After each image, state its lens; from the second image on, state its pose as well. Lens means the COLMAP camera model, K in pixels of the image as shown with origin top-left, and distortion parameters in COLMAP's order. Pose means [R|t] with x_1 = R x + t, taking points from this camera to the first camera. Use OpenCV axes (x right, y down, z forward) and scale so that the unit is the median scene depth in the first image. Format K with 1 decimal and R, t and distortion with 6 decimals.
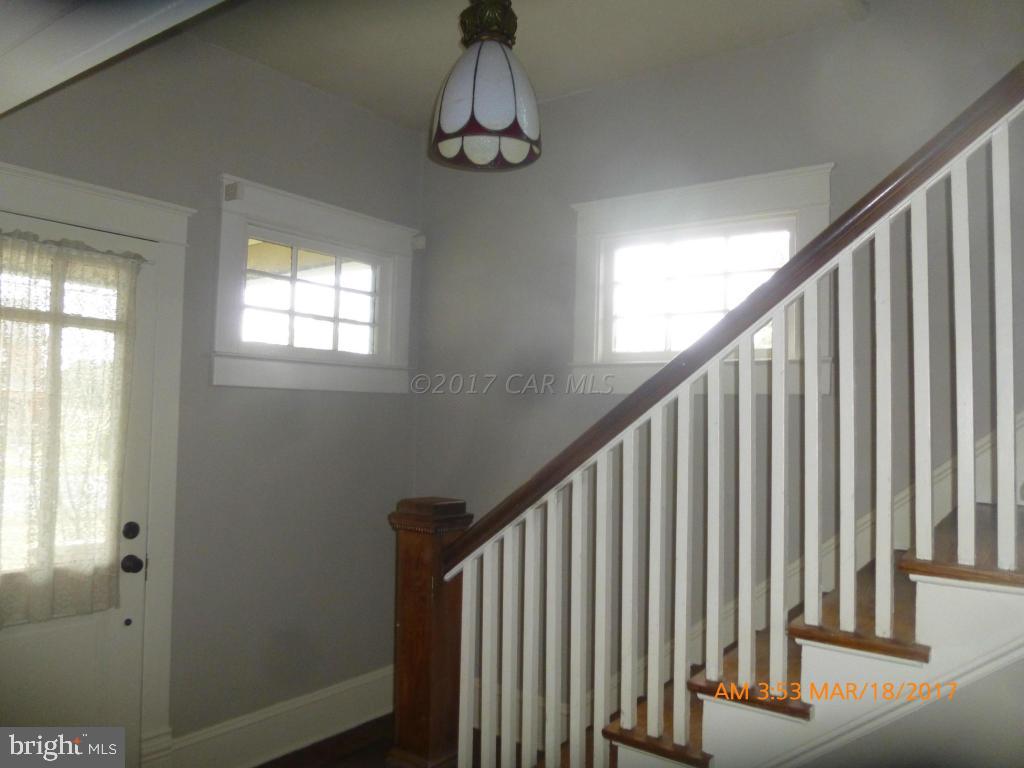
lens RADIAL K [[766.6, 0, 512.0], [0, 766.6, 384.0], [0, 0, 1]] dist [-0.036225, -0.000159]
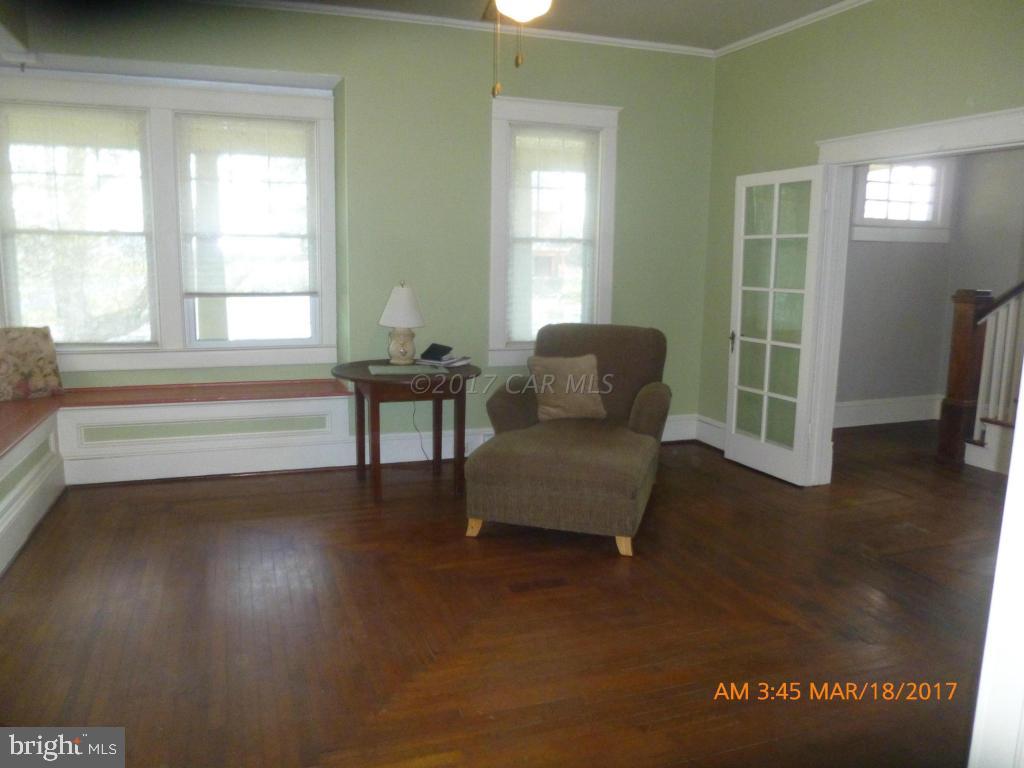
lens RADIAL K [[766.6, 0, 512.0], [0, 766.6, 384.0], [0, 0, 1]] dist [-0.036225, -0.000159]
pose [[0.828711, 0.078732, -0.554111, 0.018682], [0.027254, 0.983205, 0.180460, -0.011663], [0.559013, -0.164651, 0.812647, -1.252646]]
